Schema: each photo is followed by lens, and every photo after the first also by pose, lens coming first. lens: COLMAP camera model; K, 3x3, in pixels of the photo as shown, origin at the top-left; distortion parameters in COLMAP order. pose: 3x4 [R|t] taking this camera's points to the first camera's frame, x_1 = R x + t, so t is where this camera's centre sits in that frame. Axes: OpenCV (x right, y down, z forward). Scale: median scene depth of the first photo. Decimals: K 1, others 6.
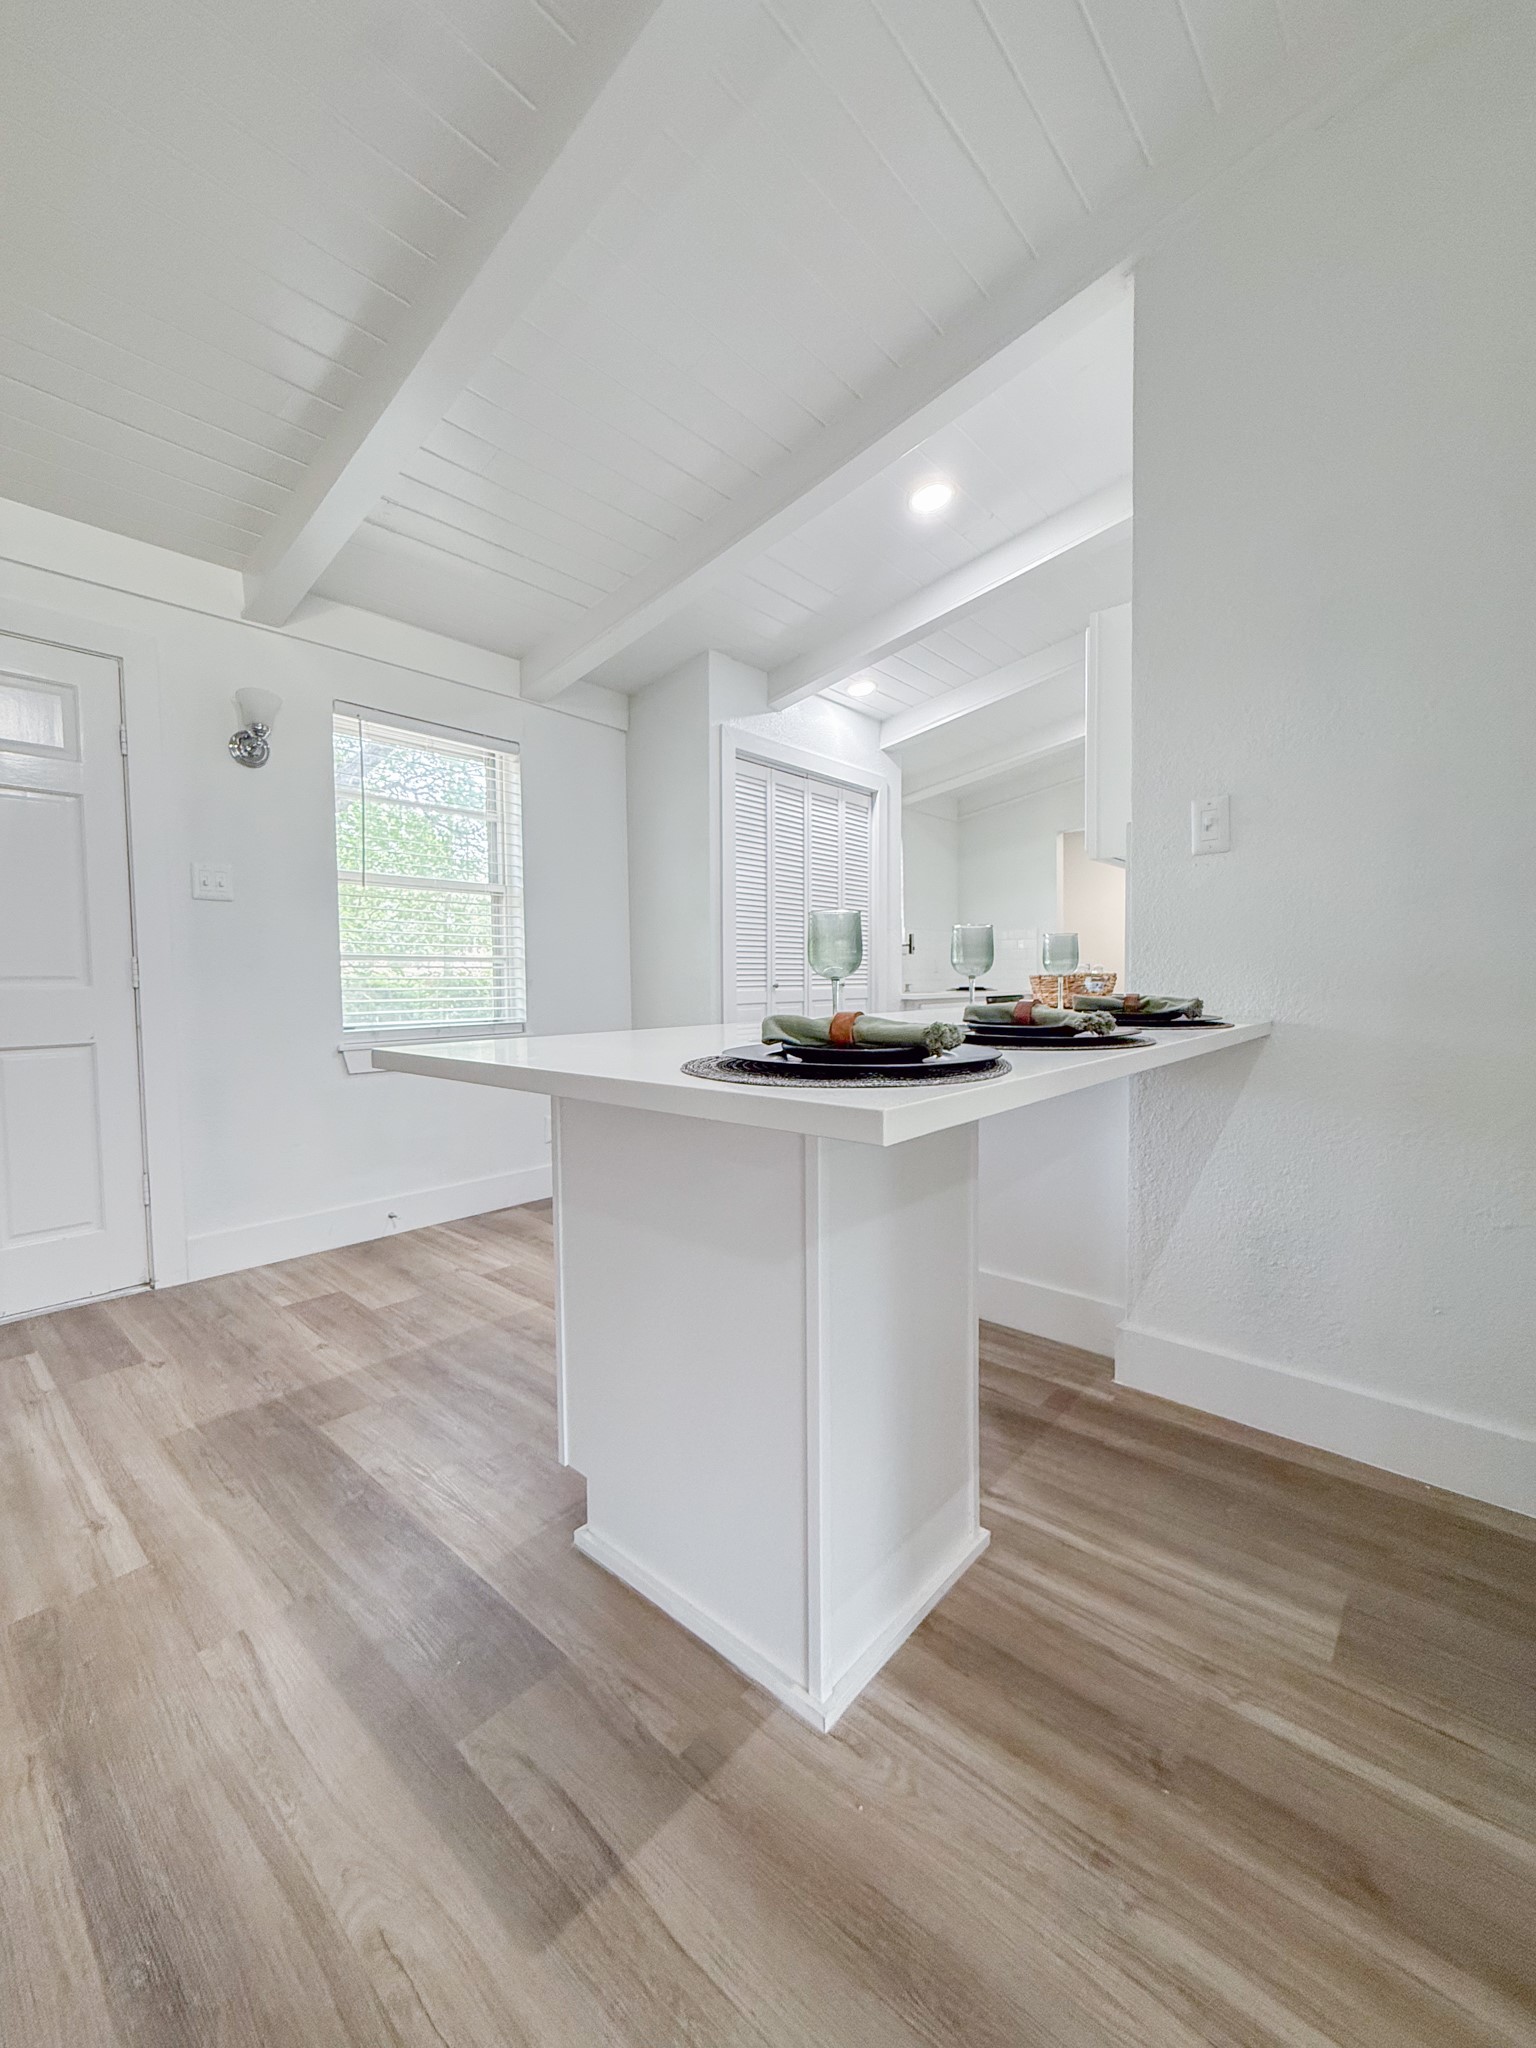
lens RADIAL K [[817.9, 0, 766.3], [0, 817.9, 1018.3], [0, 0, 1]] dist [-0.000941, 0.000025]
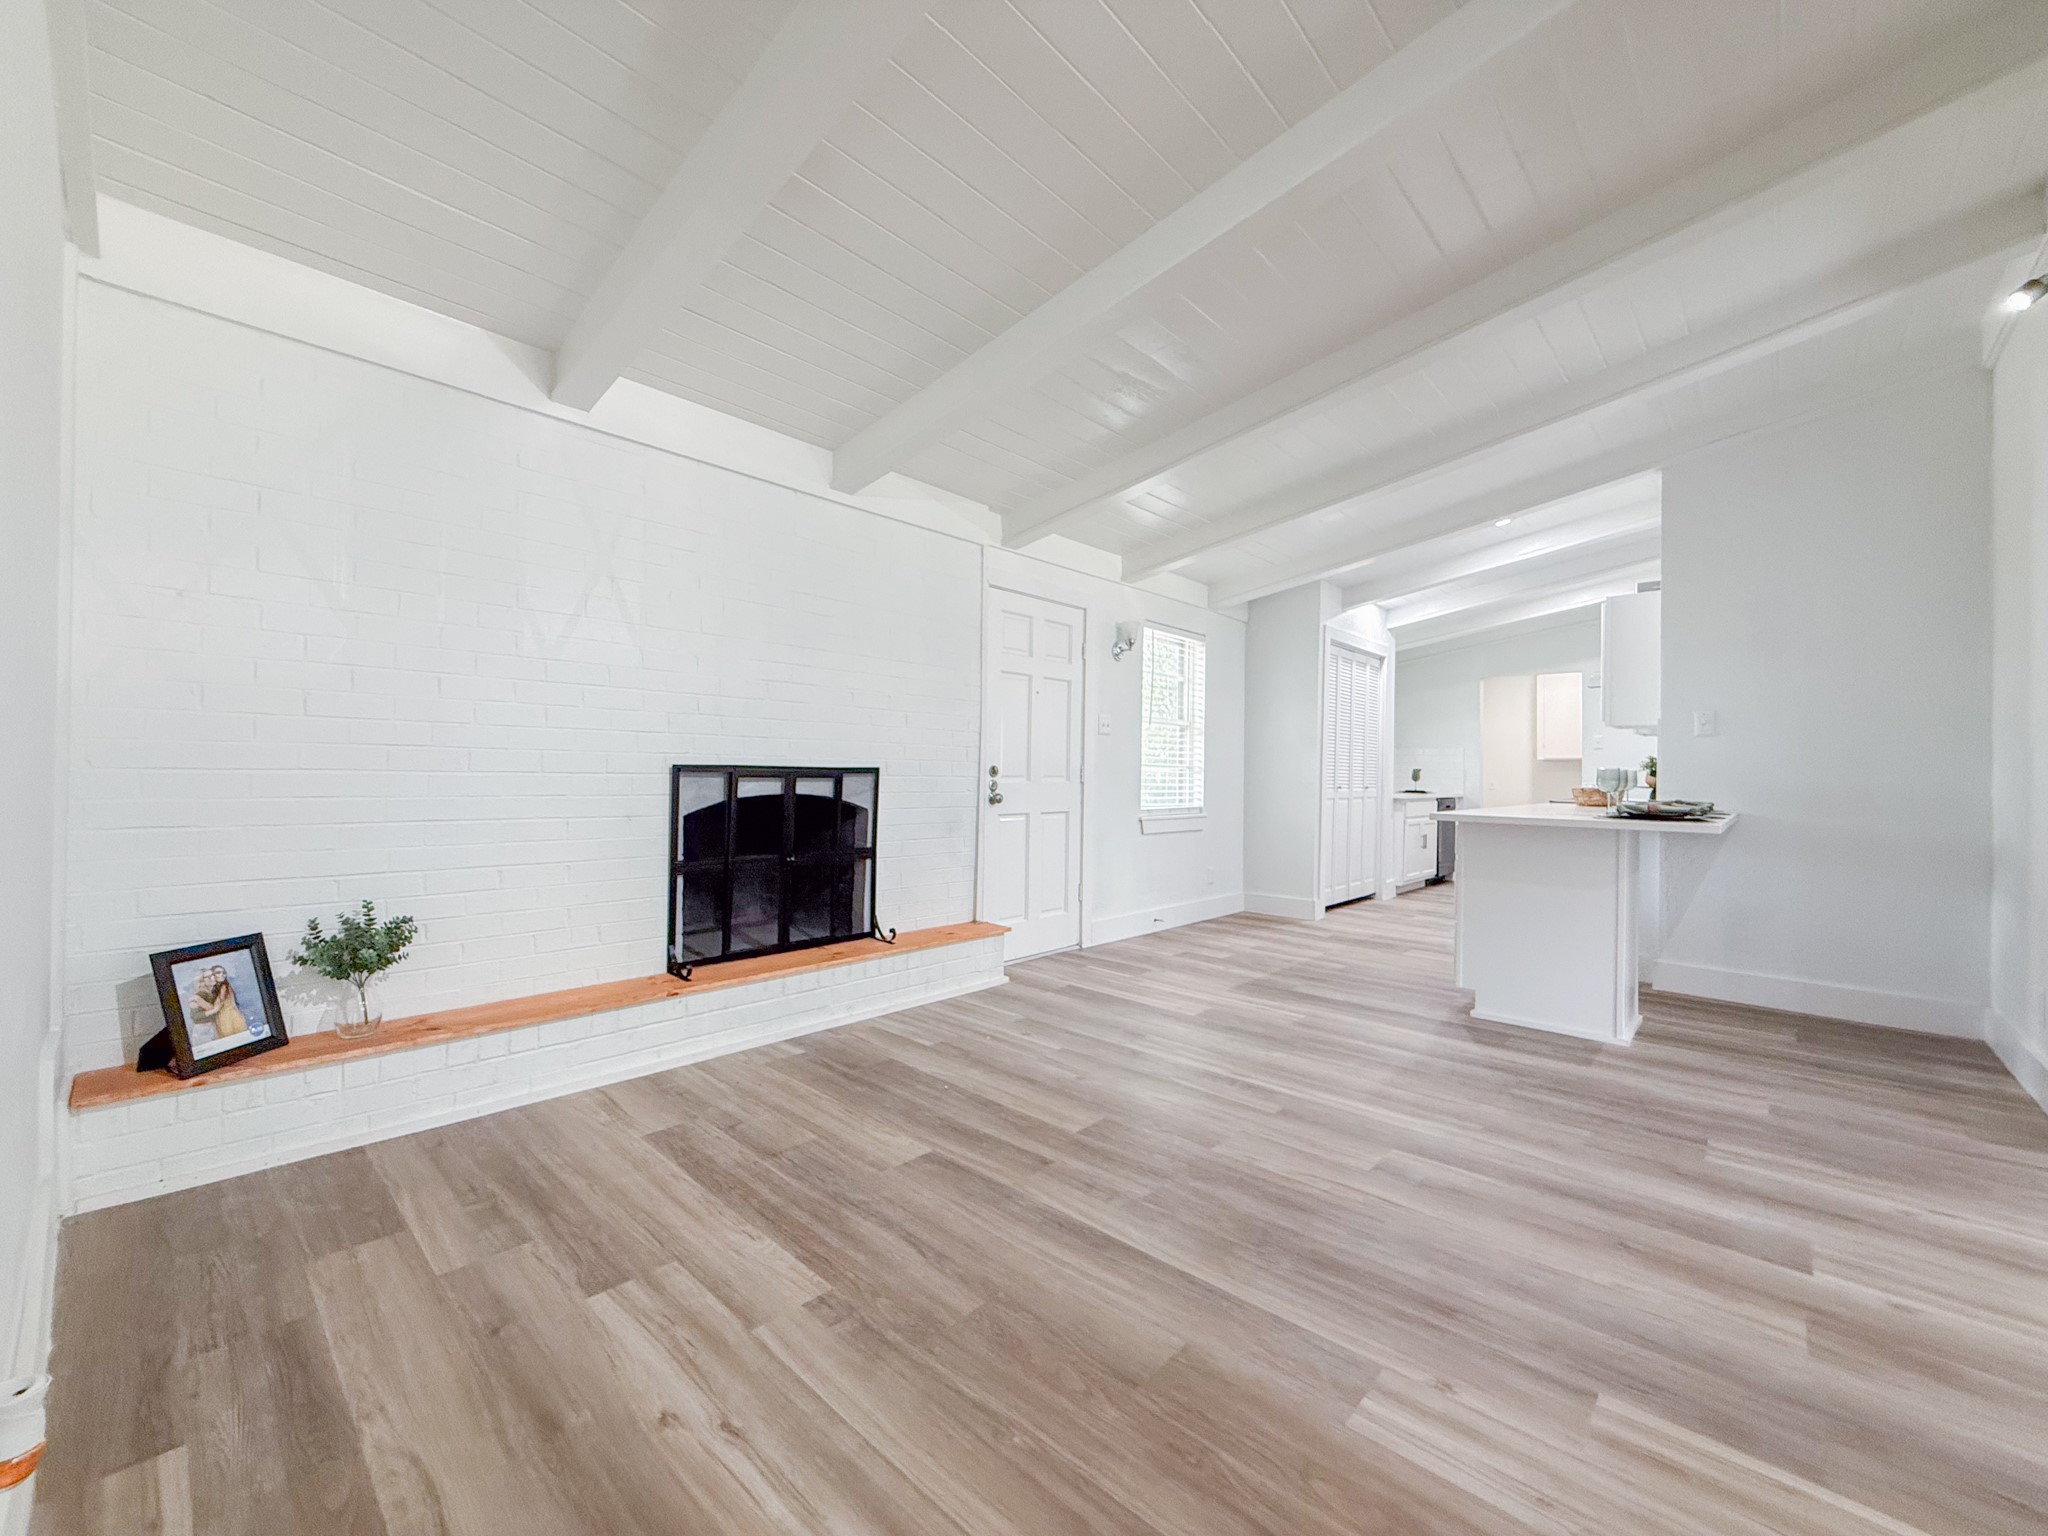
lens RADIAL K [[817.9, 0, 1018.9], [0, 817.9, 768.0], [0, 0, 1]] dist [-0.000941, 0.000025]
pose [[0.999373, 0.024749, -0.025332, -0.975761], [-0.026081, 0.998217, -0.053691, 0.038240], [0.023958, 0.054318, 0.998236, -0.966660]]
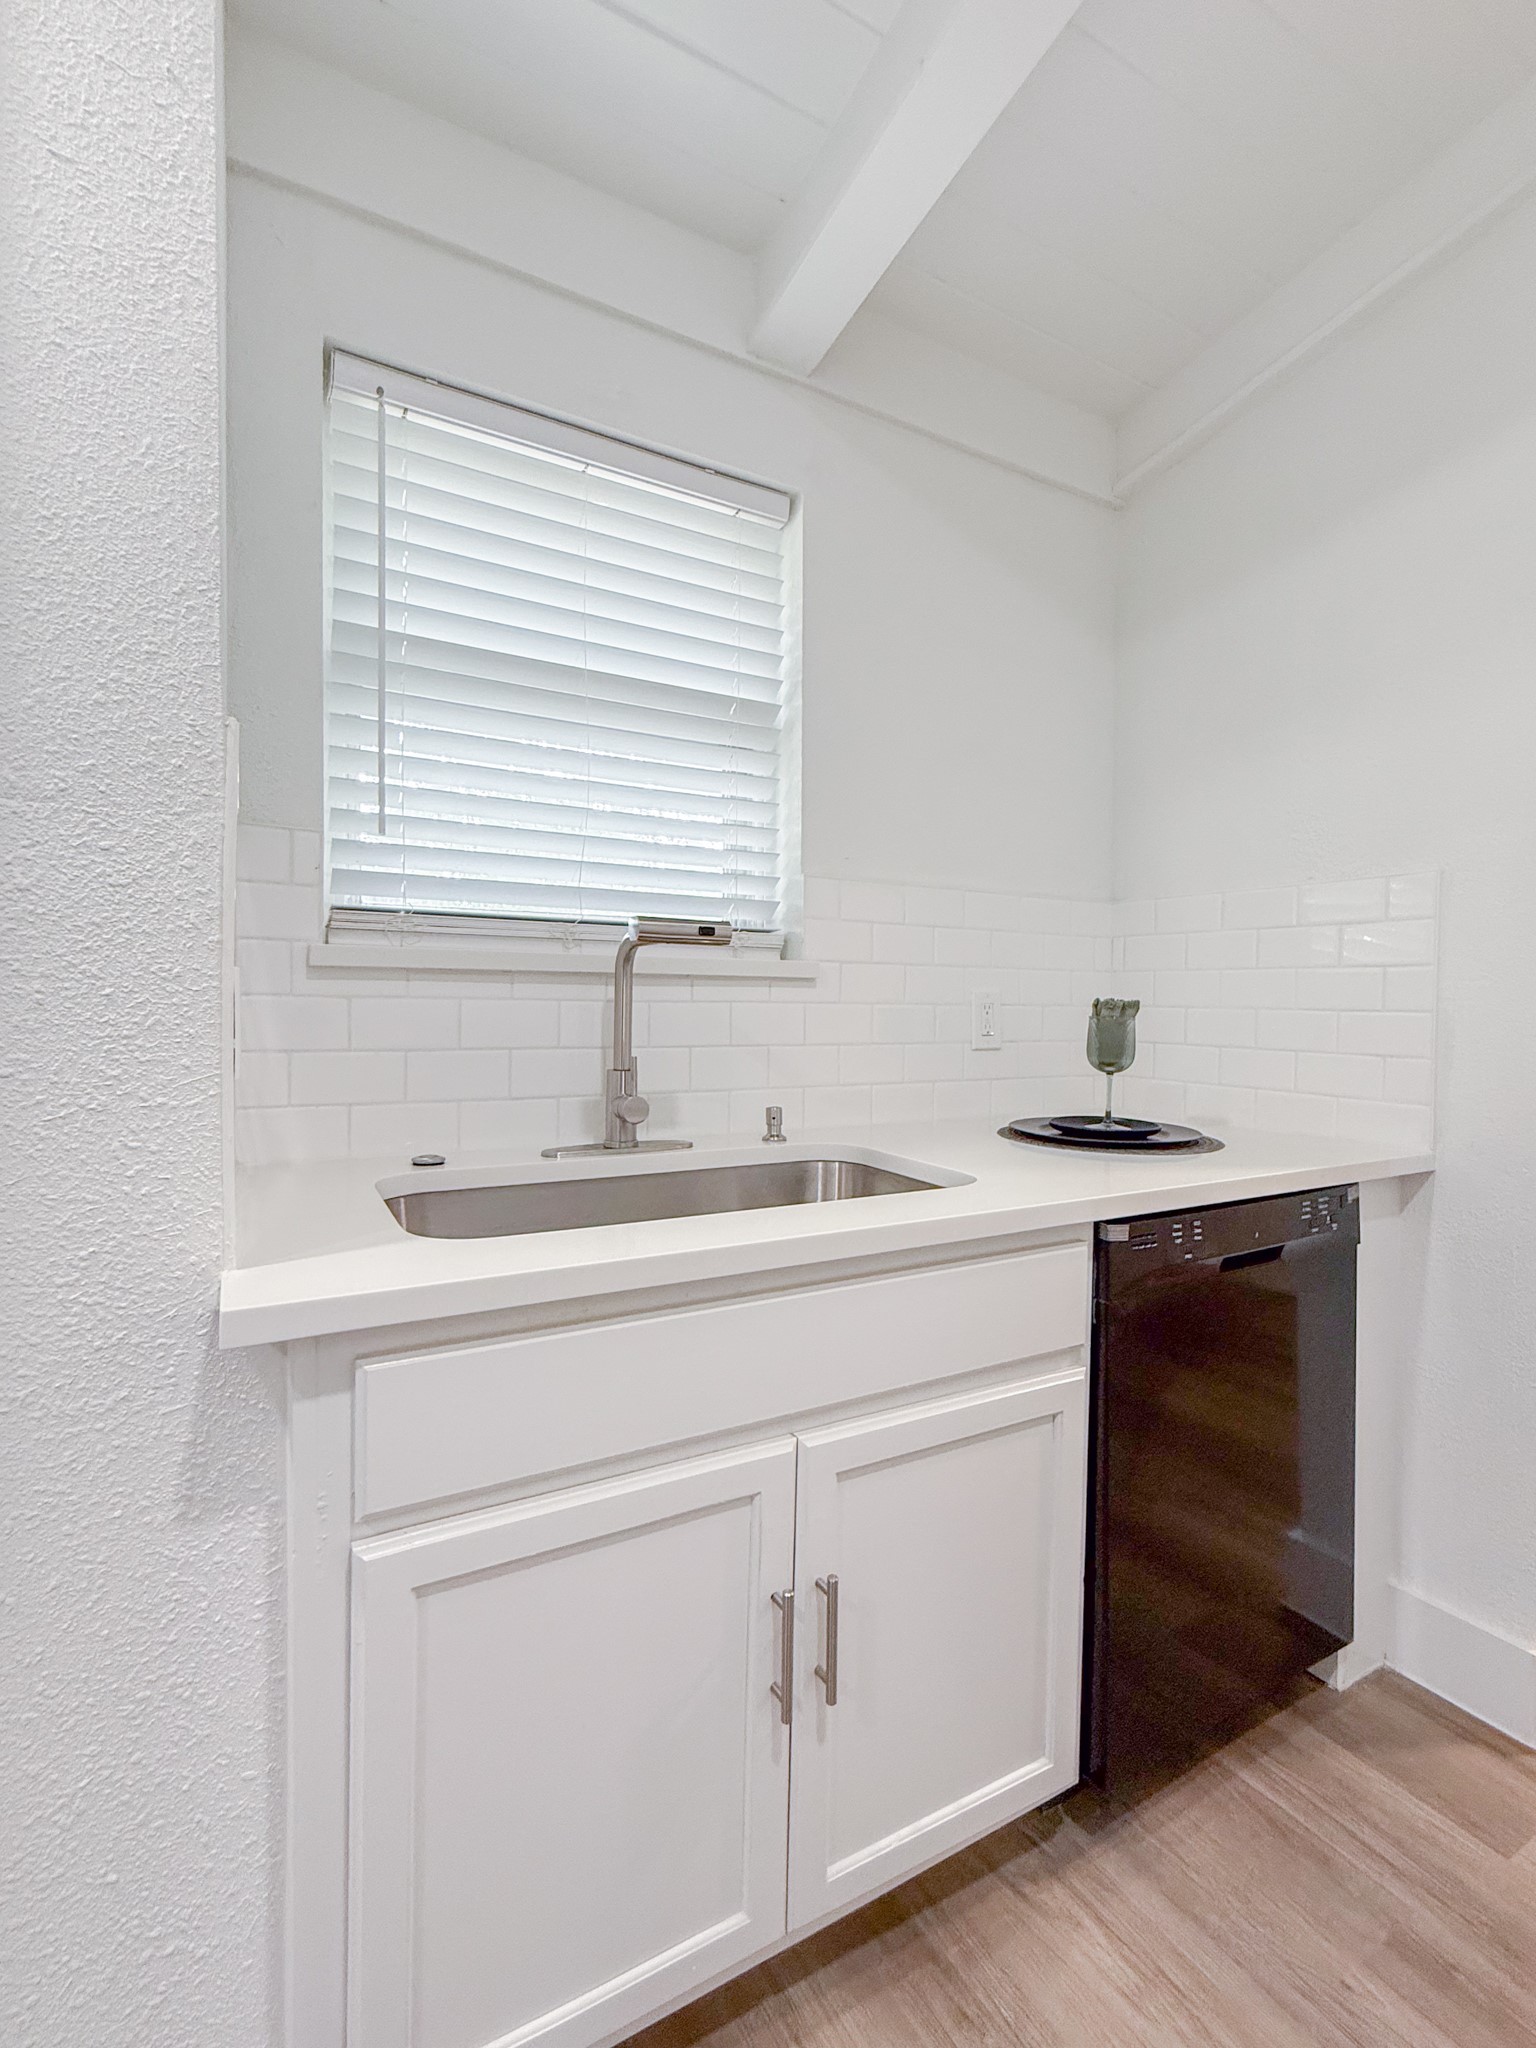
lens RADIAL K [[935.1, 0, 768.0], [0, 935.1, 1024.0], [0, 0, 1]] dist [-0.001090, -0.000415]
pose [[0.945214, 0.028533, -0.325203, 0.647715], [-0.035976, 0.999210, -0.016896, -0.153933], [0.324464, 0.027670, 0.945493, 1.880531]]
